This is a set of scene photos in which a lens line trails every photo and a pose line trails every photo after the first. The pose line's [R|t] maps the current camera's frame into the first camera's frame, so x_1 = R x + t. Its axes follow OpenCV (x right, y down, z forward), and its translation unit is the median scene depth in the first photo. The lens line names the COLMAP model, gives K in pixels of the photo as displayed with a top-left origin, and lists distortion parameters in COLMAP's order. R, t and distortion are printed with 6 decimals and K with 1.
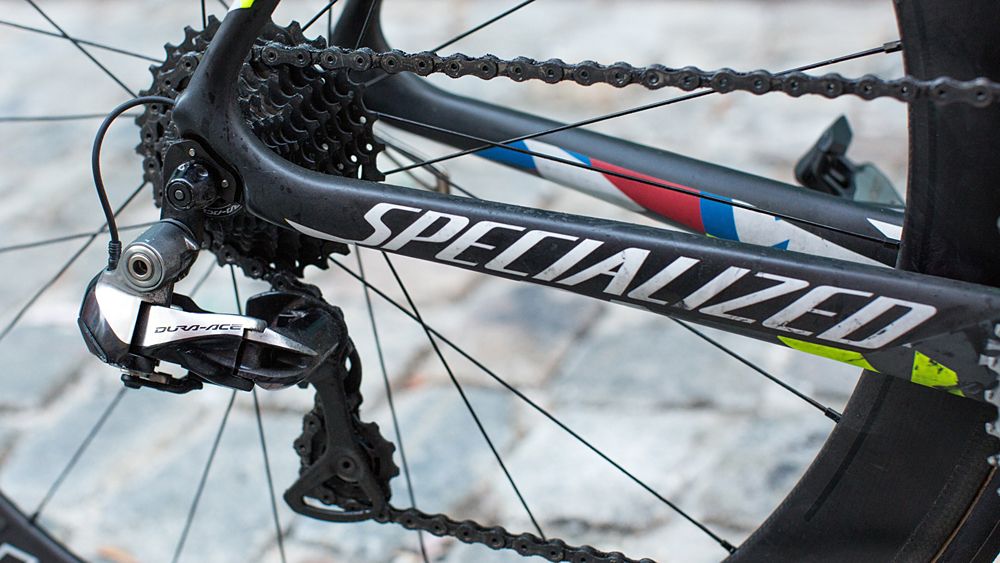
lens RADIAL K [[1637.2, 0, 498.9], [0, 1637.2, 283.9], [0, 0, 1]] dist [-0.187169, 0.000000]
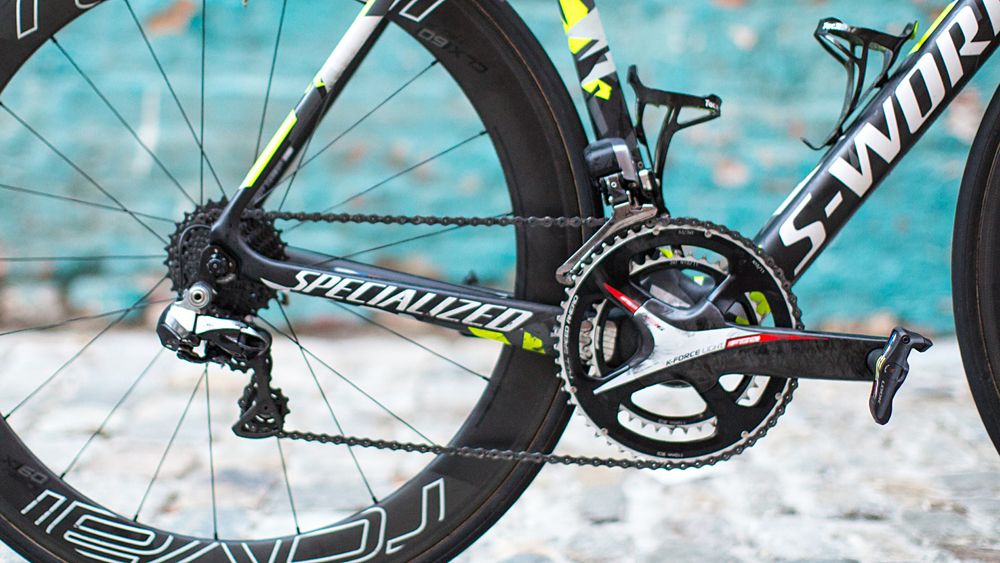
lens RADIAL K [[1637.2, 0, 497.9], [0, 1637.2, 281.1], [0, 0, 1]] dist [-0.187169, 0.000000]
pose [[0.952646, 0.023698, 0.303156, -0.517330], [0.052450, 0.969210, -0.240583, 0.544963], [-0.299523, 0.245091, 0.922072, -1.249074]]
